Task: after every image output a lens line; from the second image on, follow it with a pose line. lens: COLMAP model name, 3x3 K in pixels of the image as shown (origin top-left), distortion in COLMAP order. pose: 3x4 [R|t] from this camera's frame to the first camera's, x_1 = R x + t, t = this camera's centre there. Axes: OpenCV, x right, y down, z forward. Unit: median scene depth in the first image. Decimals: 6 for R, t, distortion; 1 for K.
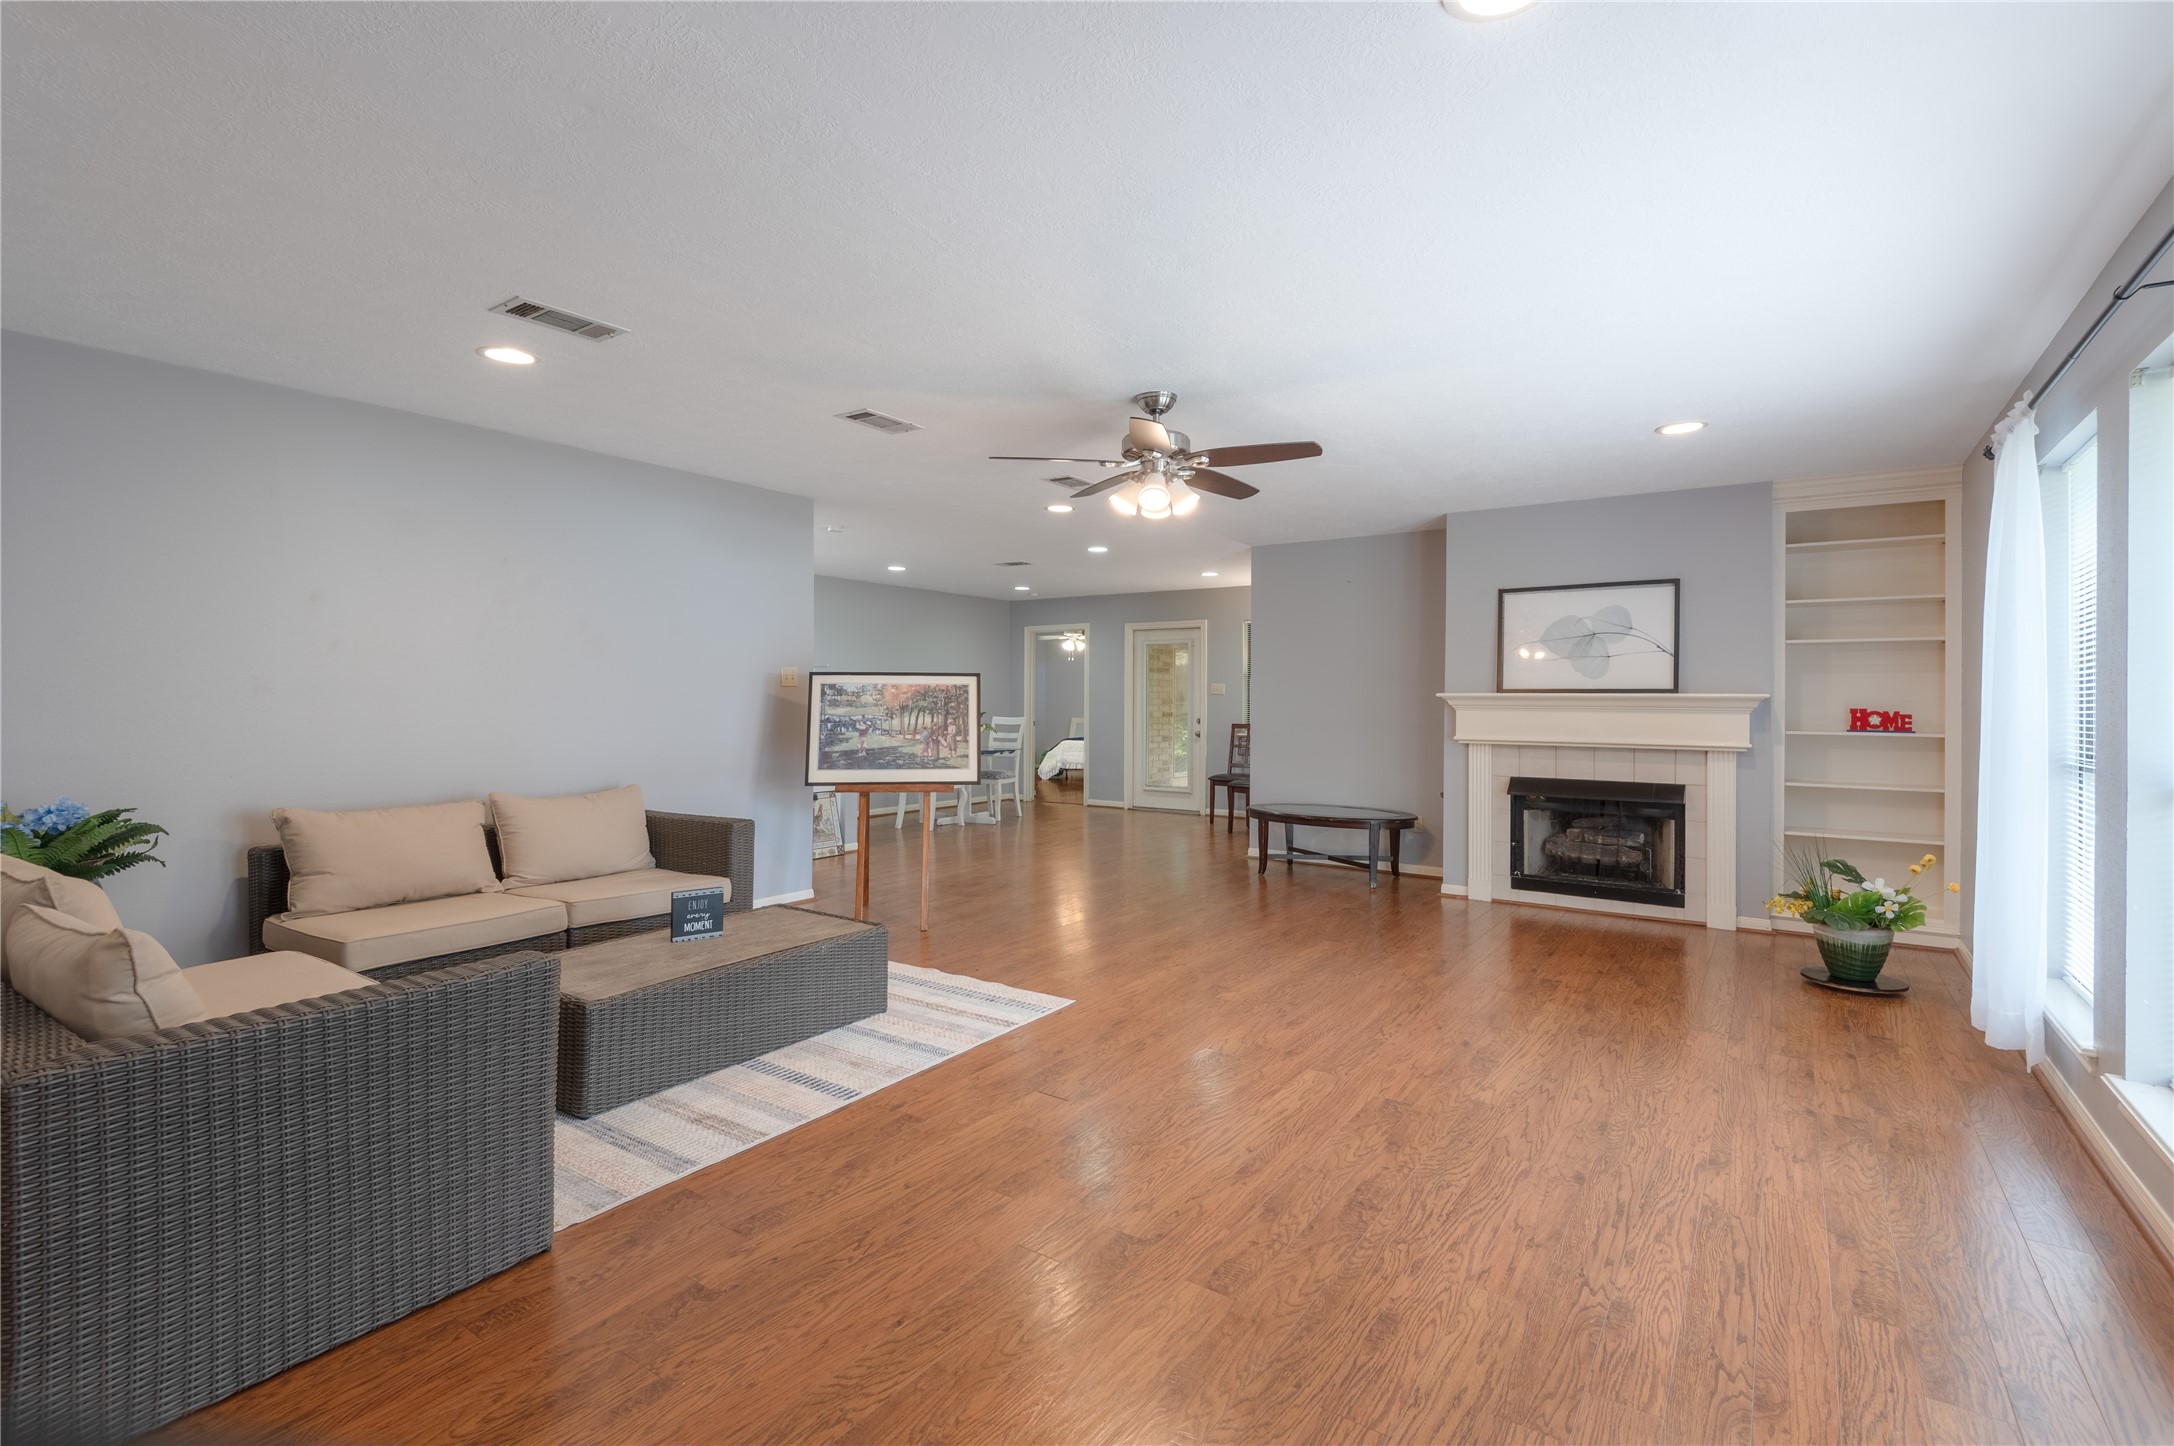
lens RADIAL K [[987.7, 0, 1088.2], [0, 987.7, 707.4], [0, 0, 1]] dist [0.009854, -0.009370]
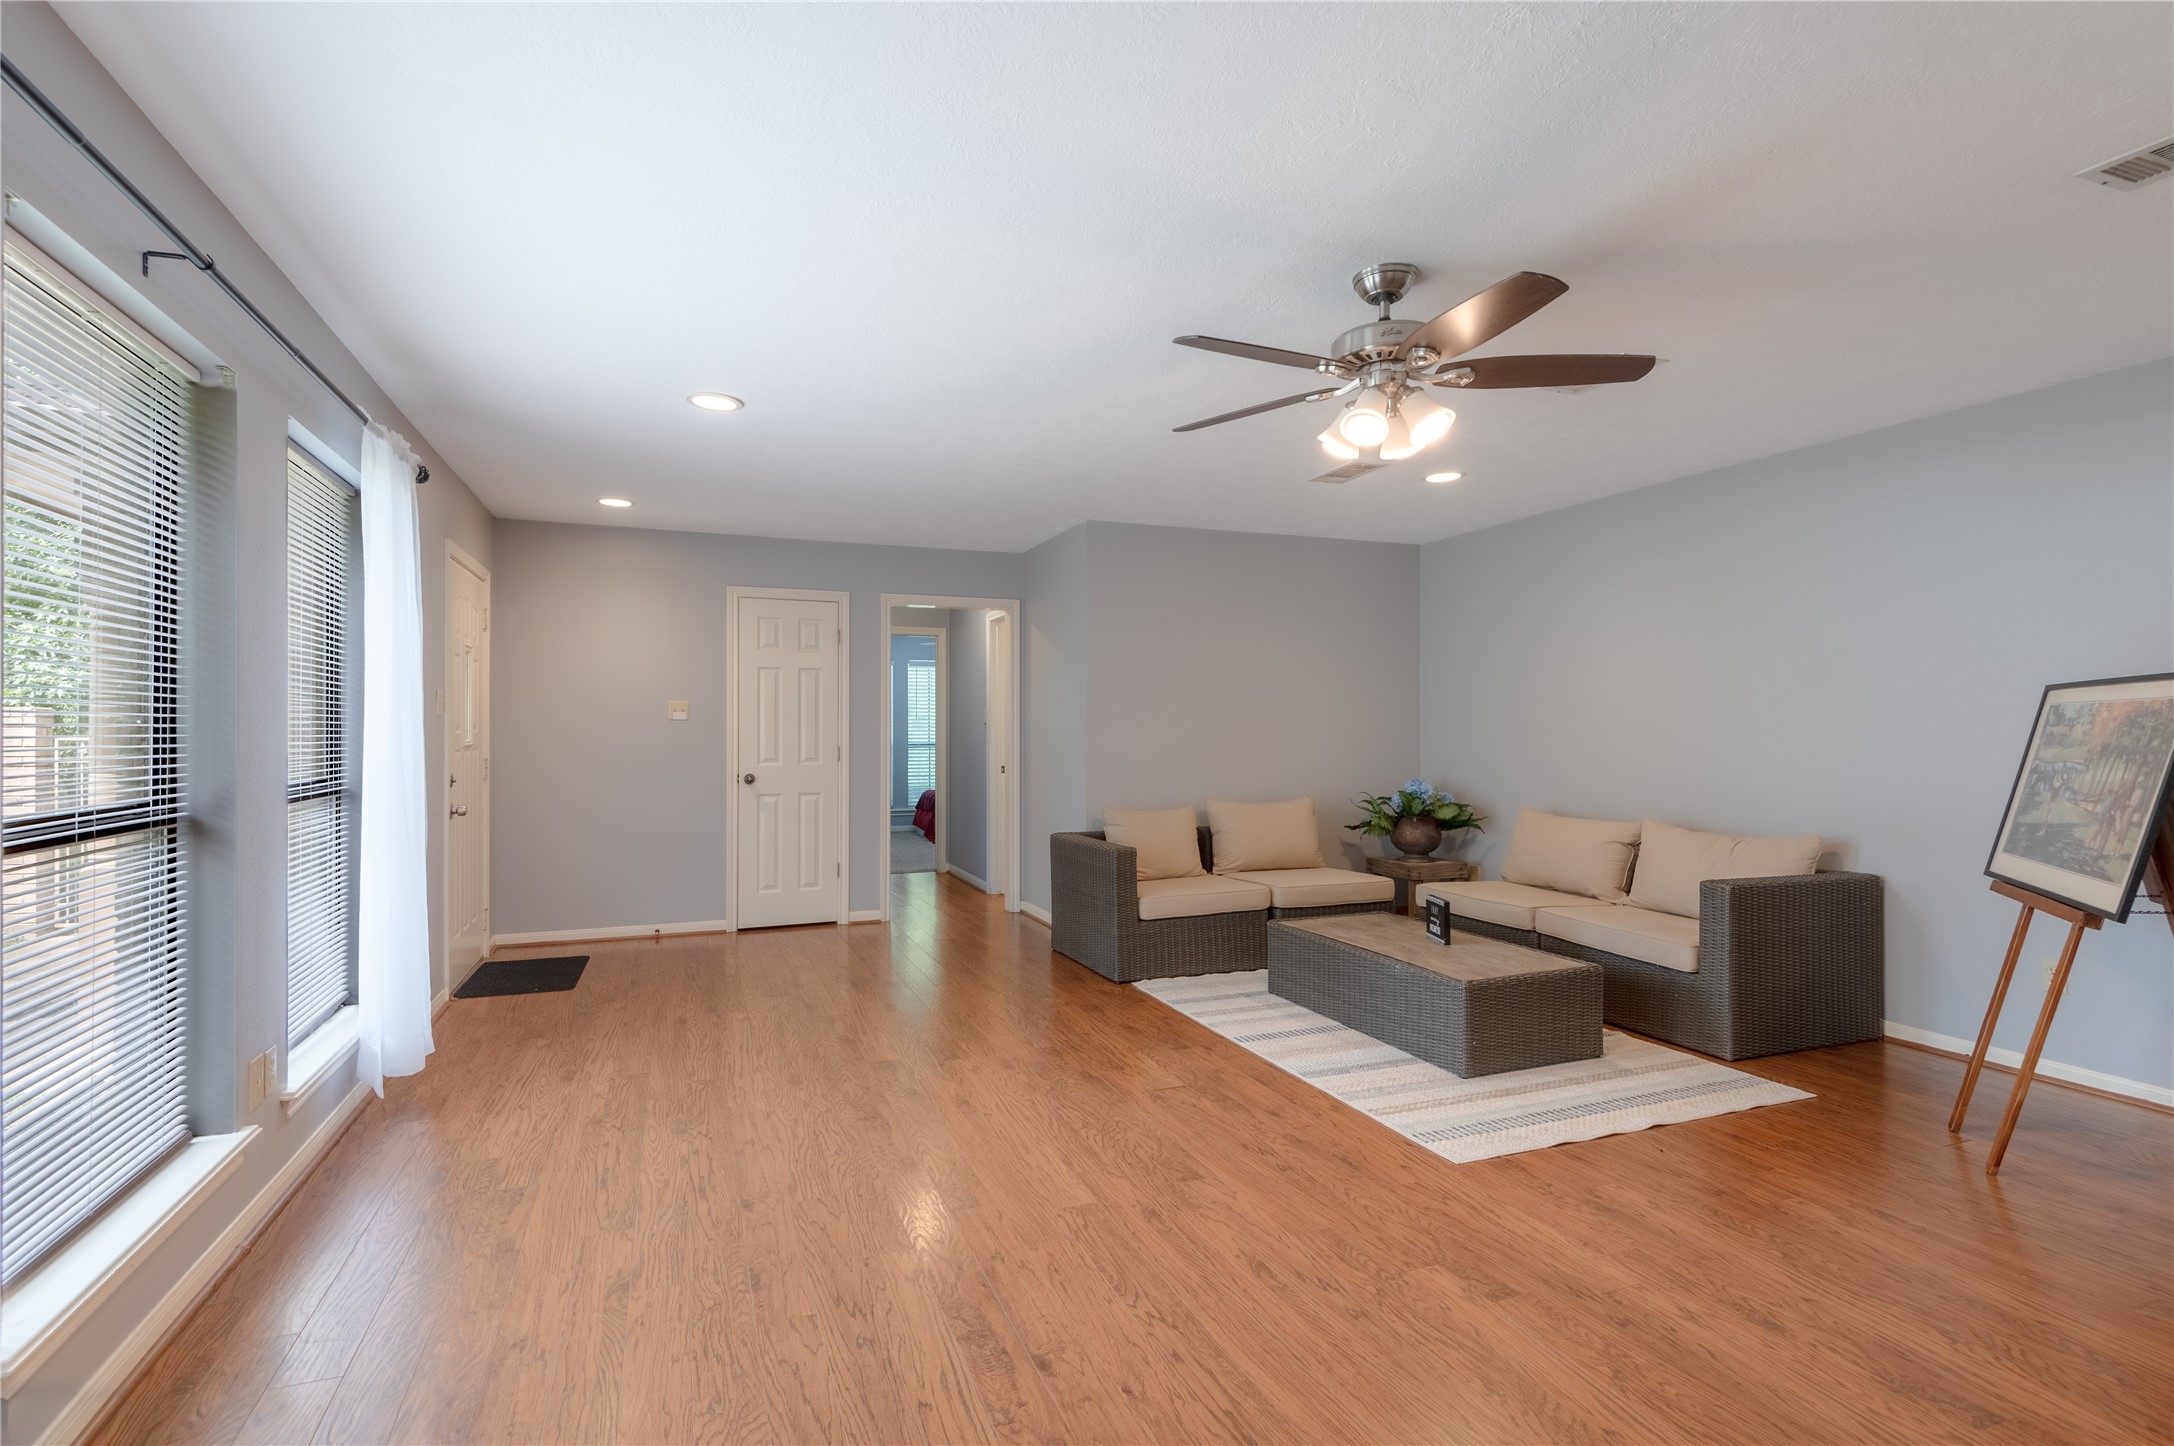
lens RADIAL K [[987.7, 0, 1070.6], [0, 987.7, 724.1], [0, 0, 1]] dist [0.009854, -0.009370]
pose [[-0.549856, -0.007498, -0.835226, 1.043073], [-0.016473, 0.999863, 0.001869, -0.021643], [0.835097, 0.014786, -0.549904, 1.637167]]
